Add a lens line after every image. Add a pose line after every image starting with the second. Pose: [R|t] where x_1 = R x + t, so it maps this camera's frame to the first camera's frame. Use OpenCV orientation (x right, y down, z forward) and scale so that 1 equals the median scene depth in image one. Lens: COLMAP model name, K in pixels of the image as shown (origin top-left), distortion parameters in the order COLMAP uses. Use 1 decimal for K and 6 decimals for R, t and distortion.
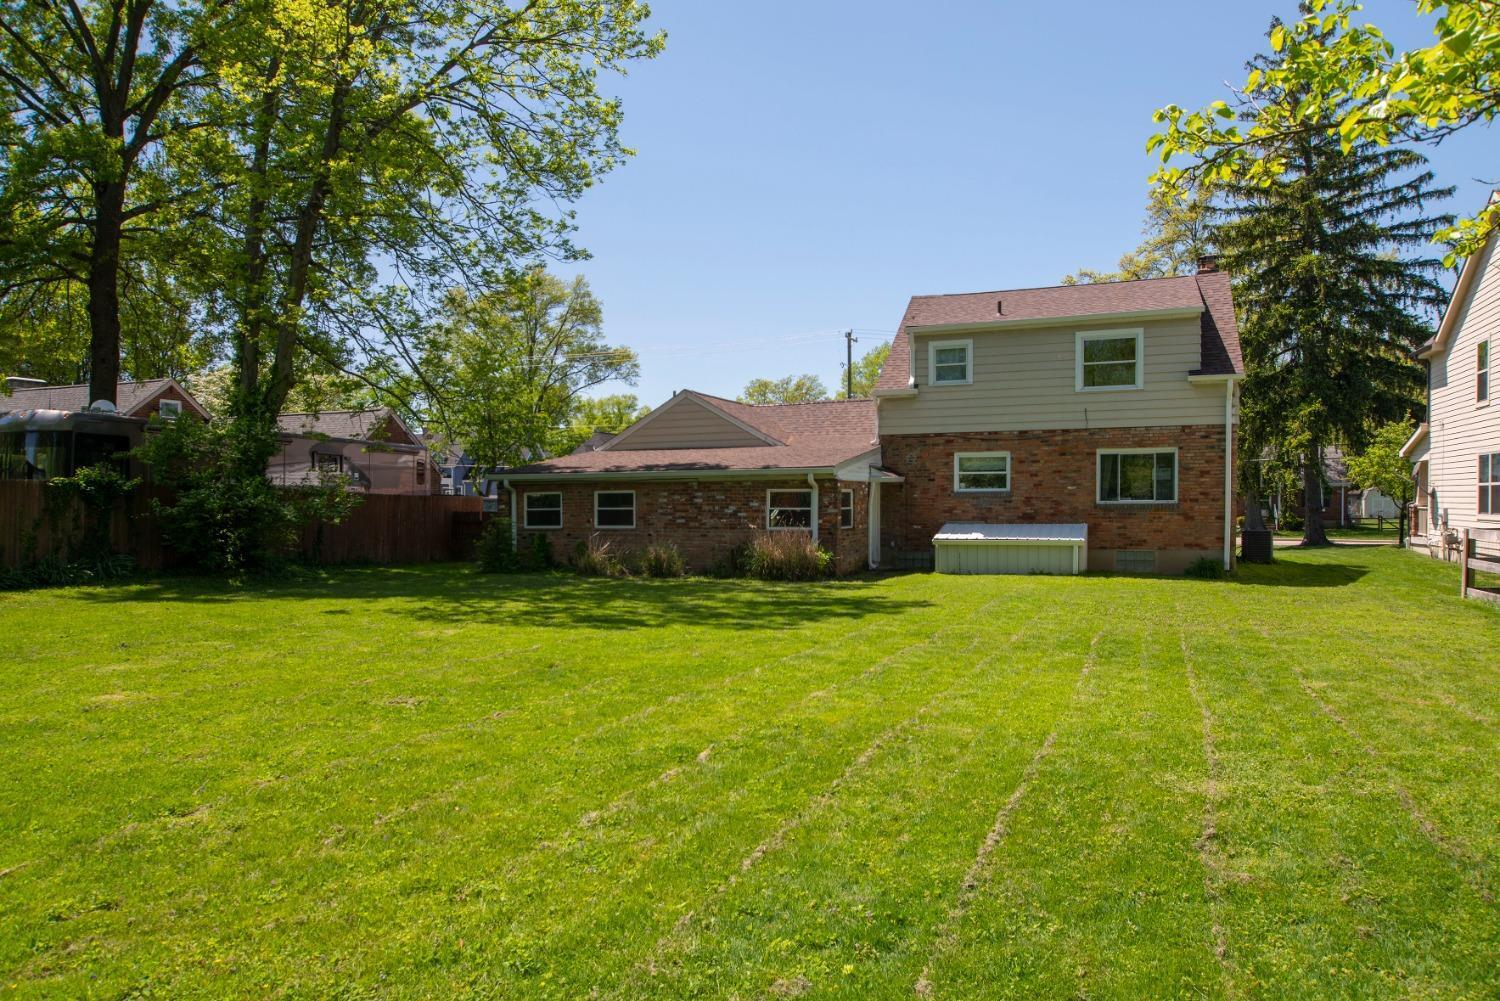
lens RADIAL K [[1000.8, 0, 750.5], [0, 1000.8, 503.5], [0, 0, 1]] dist [0.002438, 0.001134]
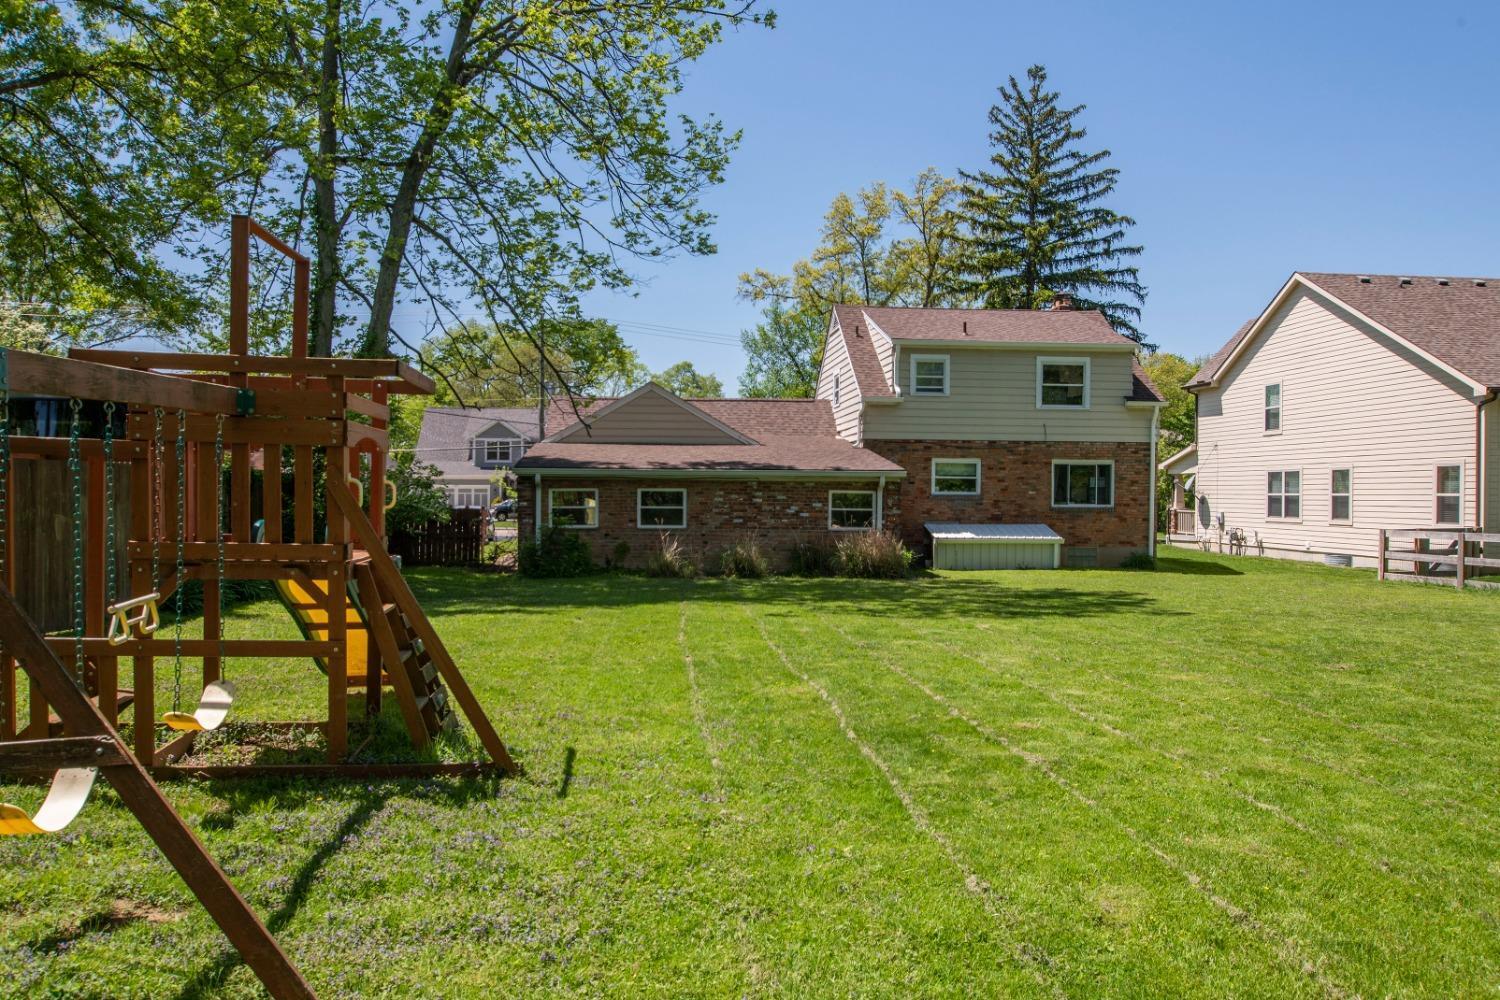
lens RADIAL K [[1095.9, 0, 750.8], [0, 1095.9, 497.5], [0, 0, 1]] dist [0.001395, 0.000087]
pose [[0.898853, 0.013171, 0.438051, -0.509727], [-0.013446, 0.999907, -0.002475, -0.002835], [-0.438043, -0.003665, 0.898947, 0.018842]]
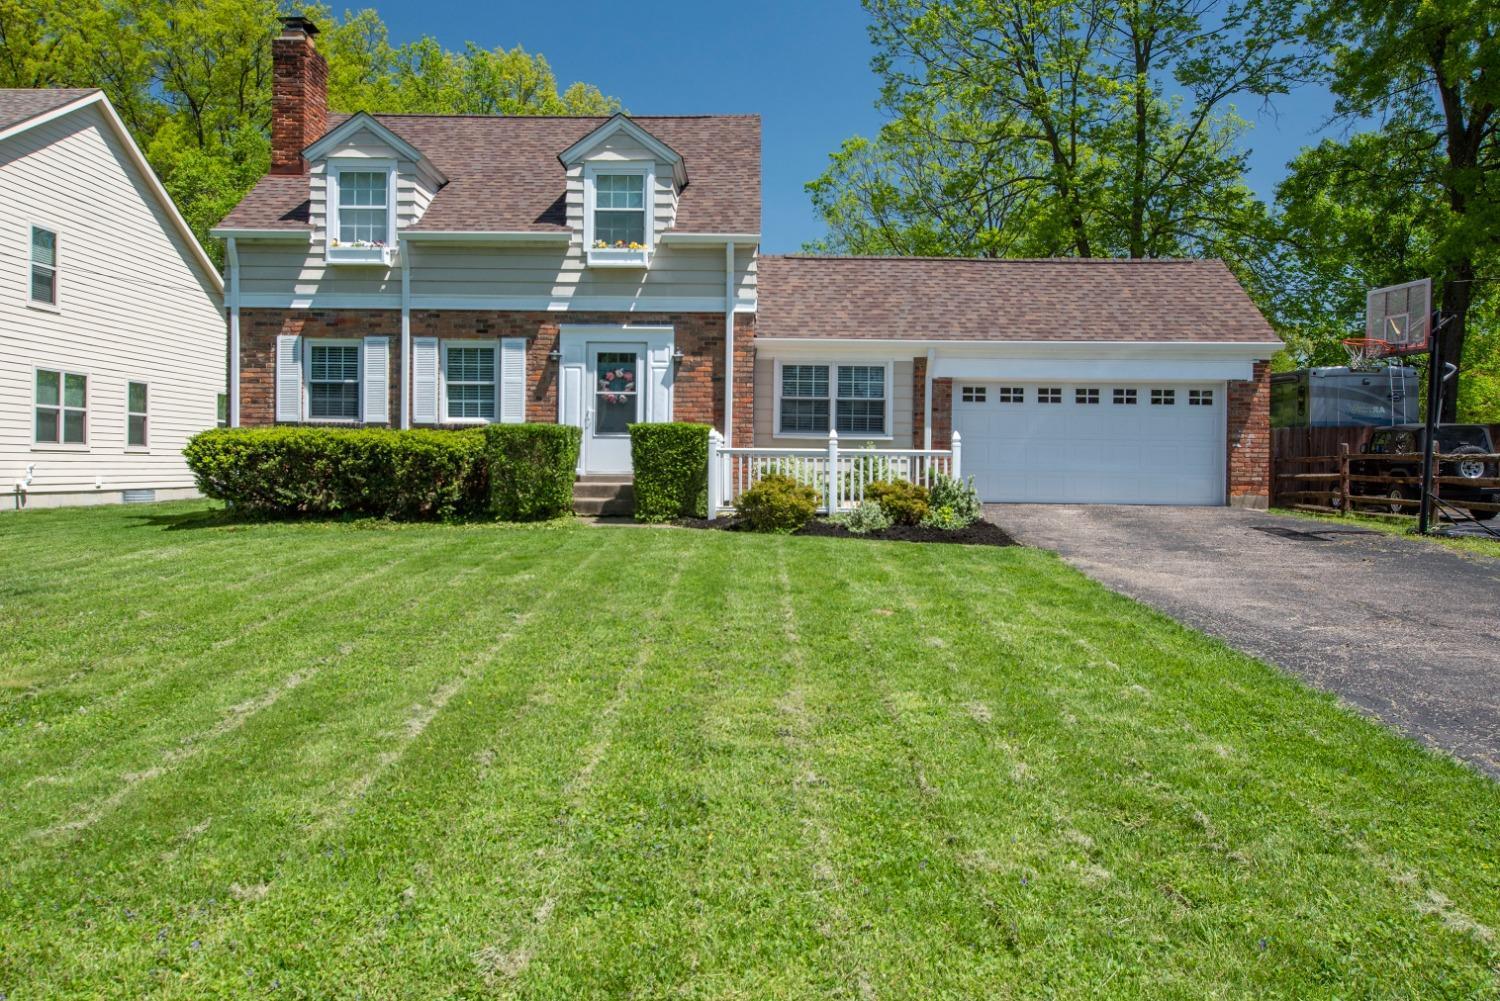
lens RADIAL K [[1000.8, 0, 750.2], [0, 1000.8, 492.6], [0, 0, 1]] dist [0.002438, 0.001134]
pose [[-0.935733, 0.004172, -0.352685, 0.499436], [-0.007846, 0.999436, 0.032639, 0.019886], [0.352622, 0.033309, -0.935173, 2.011452]]
